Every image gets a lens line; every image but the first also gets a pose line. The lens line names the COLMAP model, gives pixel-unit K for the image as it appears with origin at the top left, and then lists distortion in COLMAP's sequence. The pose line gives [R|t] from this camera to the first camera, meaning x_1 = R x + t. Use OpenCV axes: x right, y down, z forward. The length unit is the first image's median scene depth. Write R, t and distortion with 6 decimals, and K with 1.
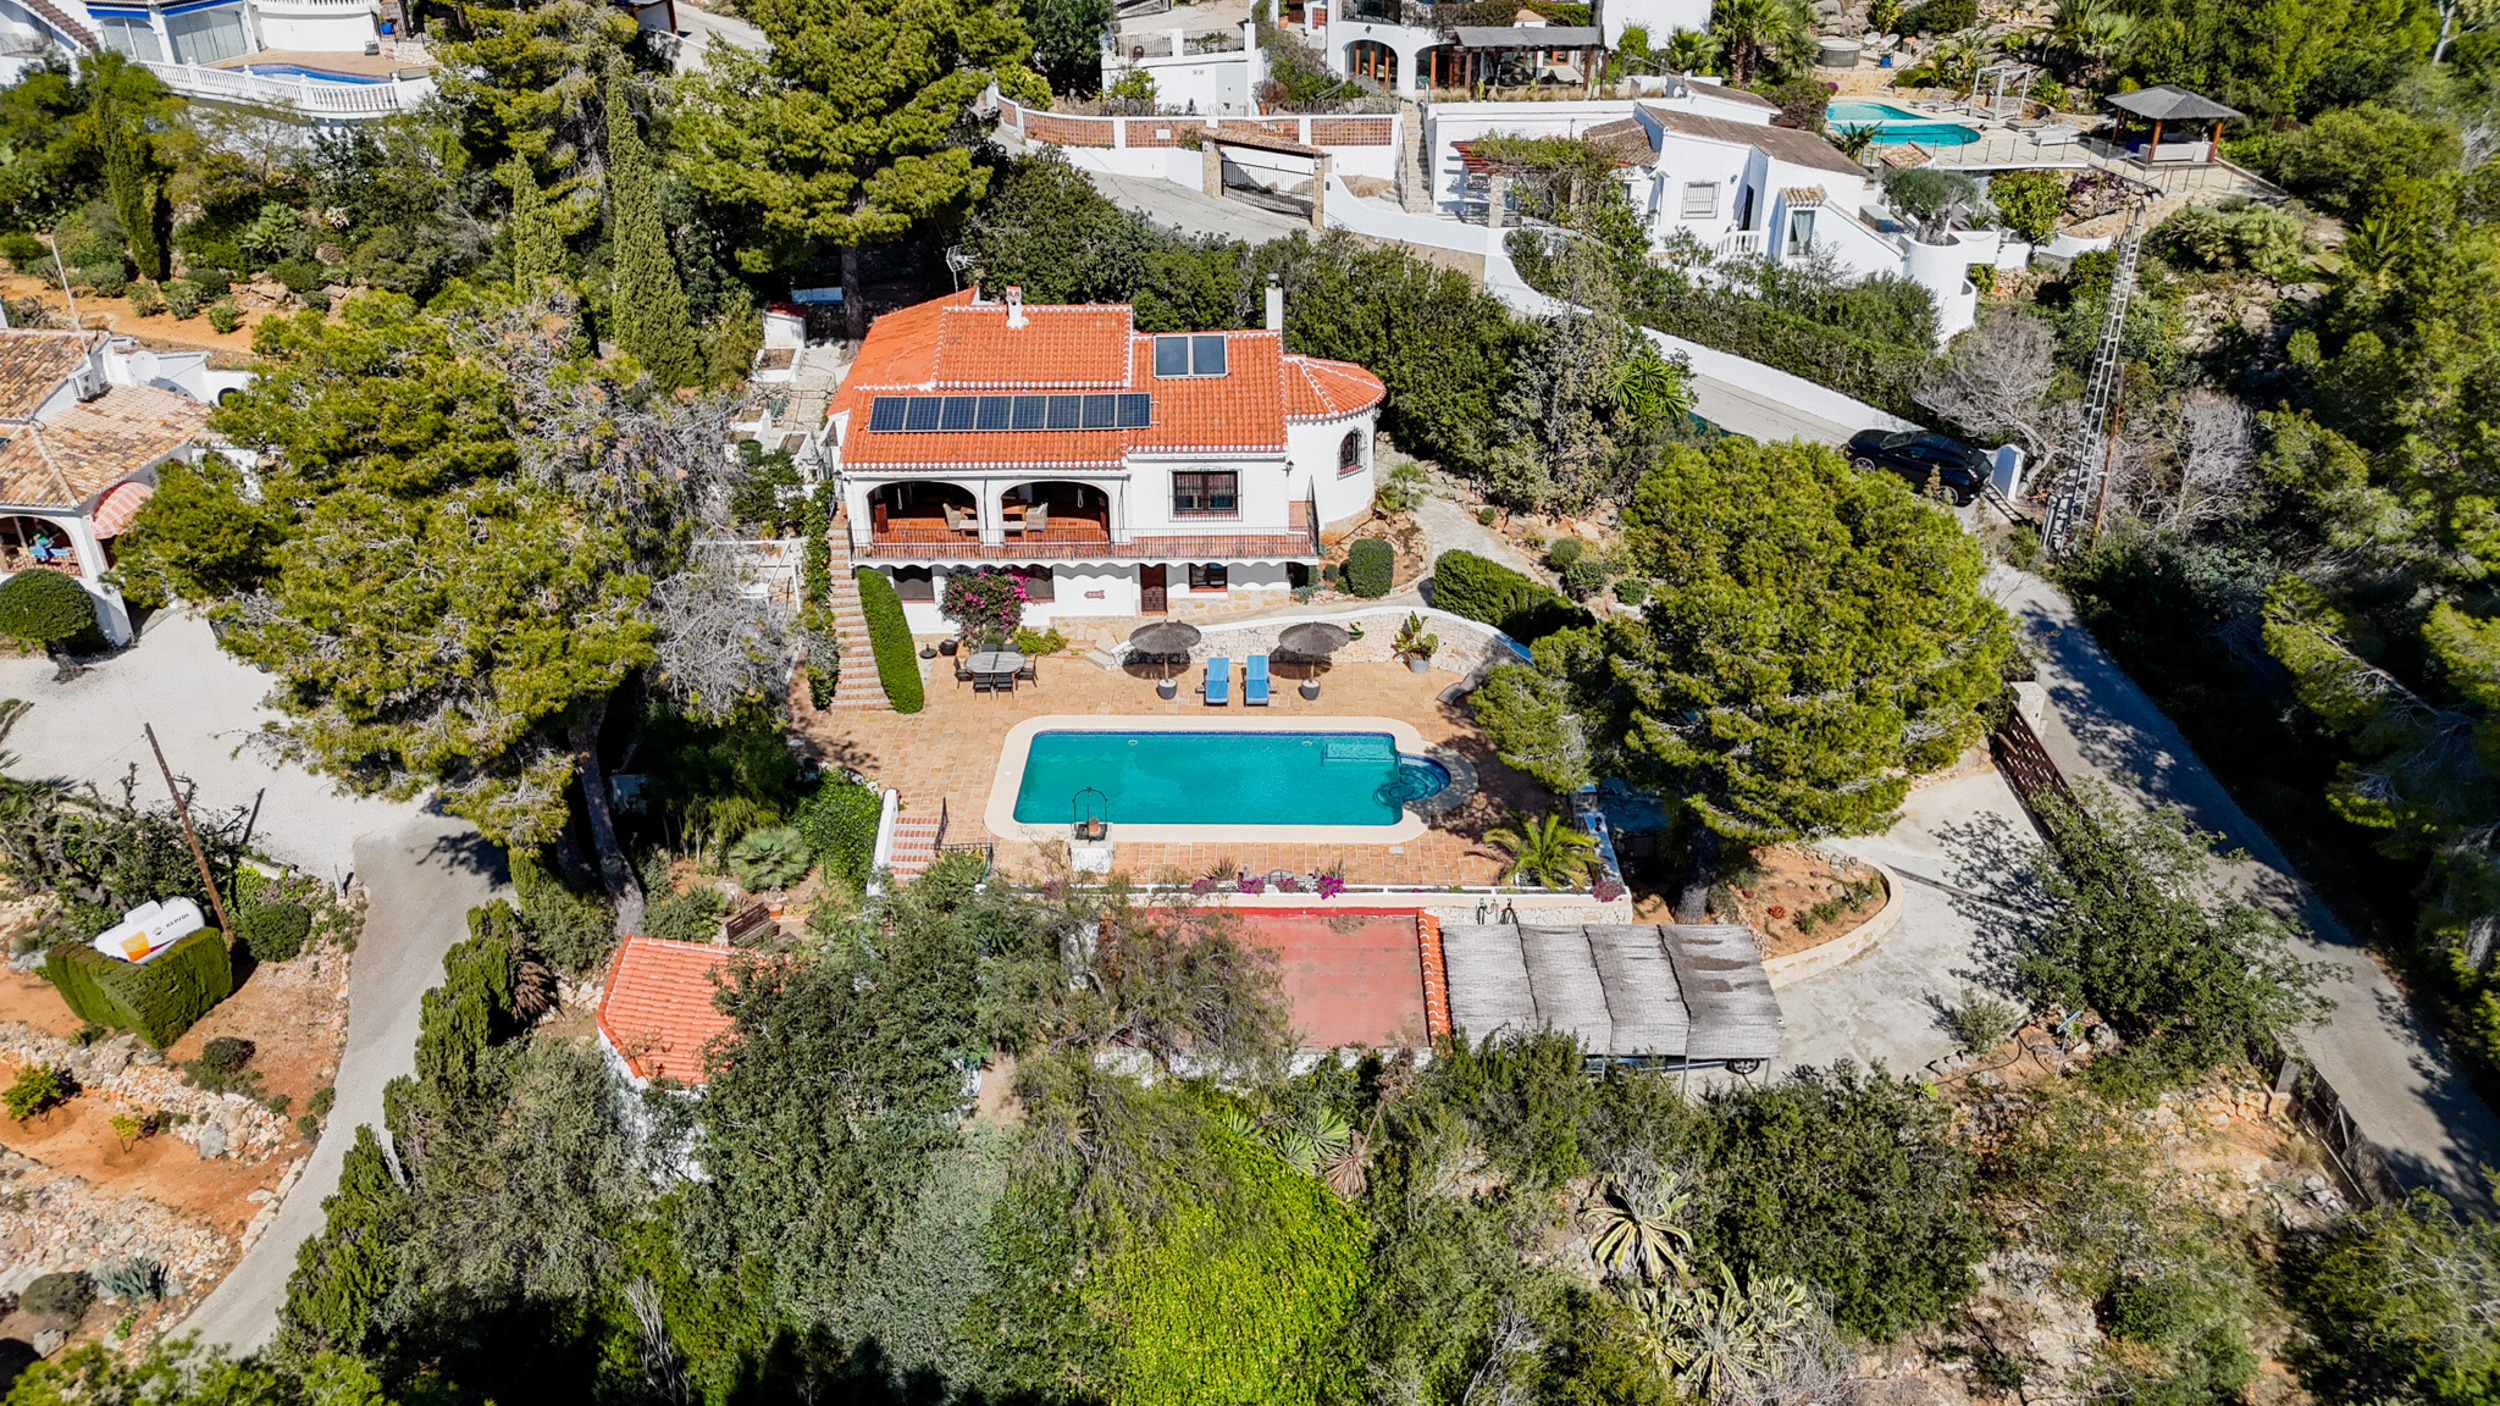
lens RADIAL K [[1852.9, 0, 1250.0], [0, 1852.9, 703.0], [0, 0, 1]] dist [0.081584, -0.073613]
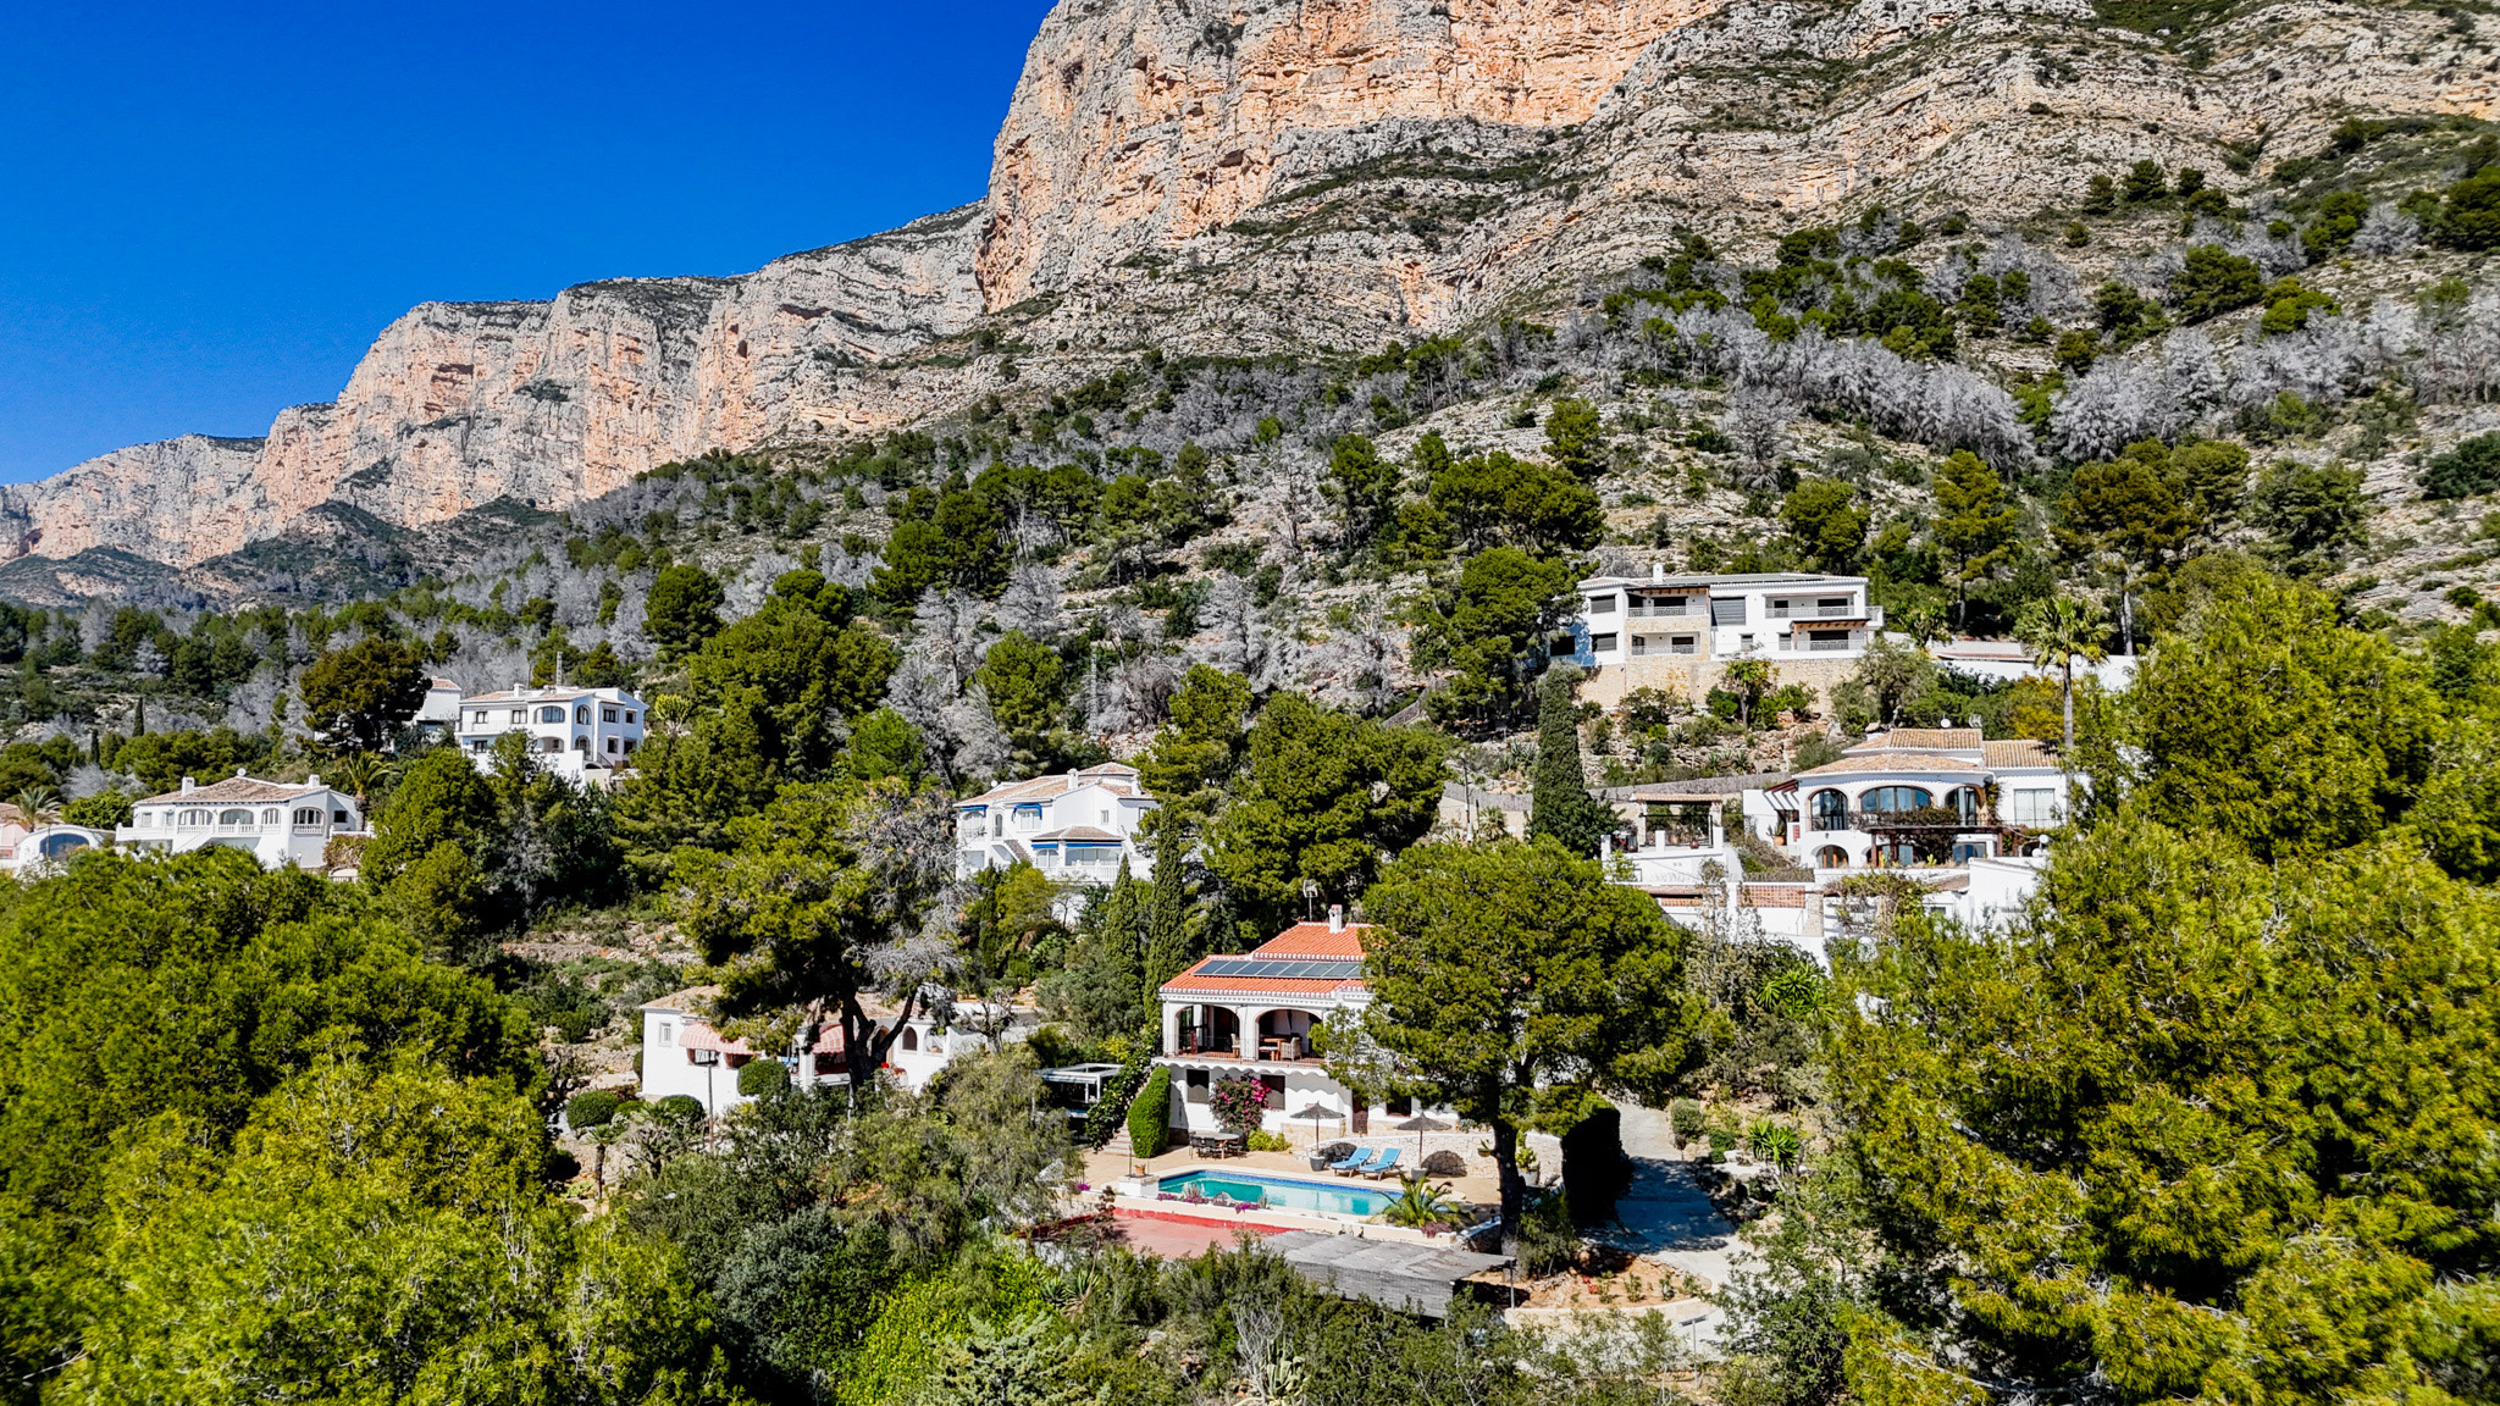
lens RADIAL K [[1852.9, 0, 1250.0], [0, 1852.9, 703.0], [0, 0, 1]] dist [0.081584, -0.073613]
pose [[0.829790, -0.052542, -0.555597, 0.552533], [-0.264359, 0.839769, -0.474238, 0.297240], [0.491491, 0.540395, 0.682942, -0.038244]]
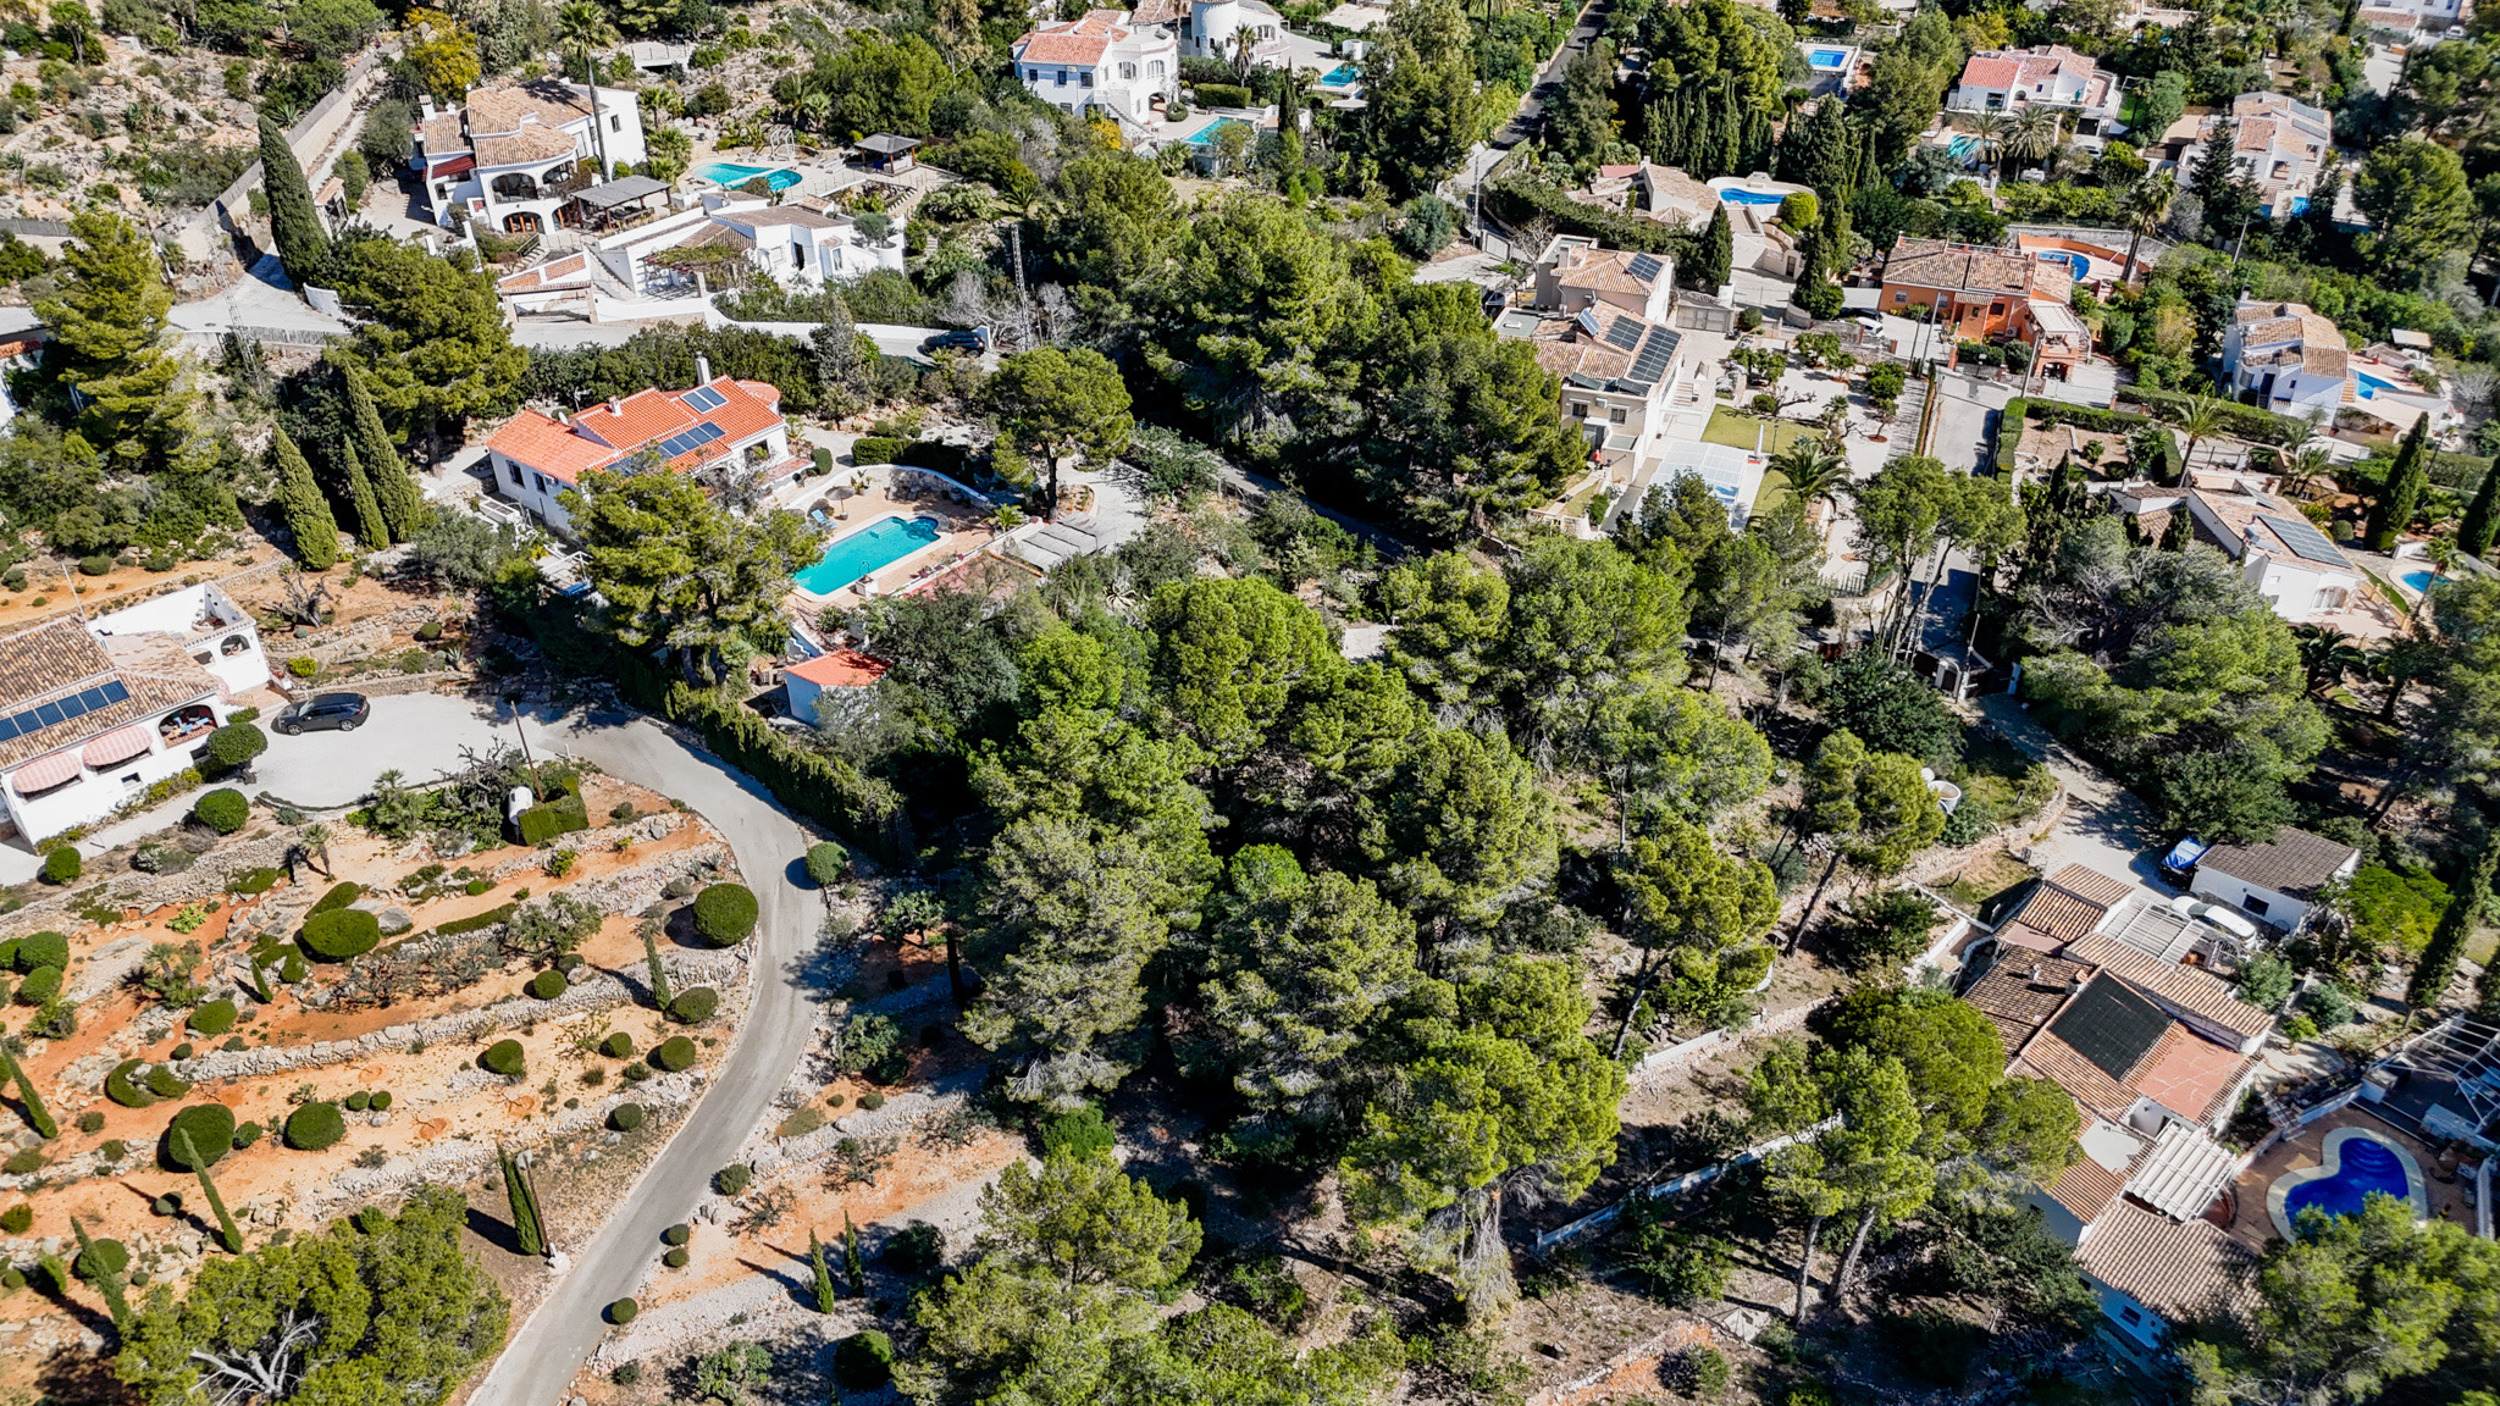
lens RADIAL K [[1852.9, 0, 1250.0], [0, 1852.9, 703.0], [0, 0, 1]] dist [0.081584, -0.073613]
pose [[0.623791, -0.435558, 0.648979, -1.107781], [0.381062, 0.894441, 0.234026, -0.131000], [-0.682405, 0.101318, 0.723919, -0.880231]]
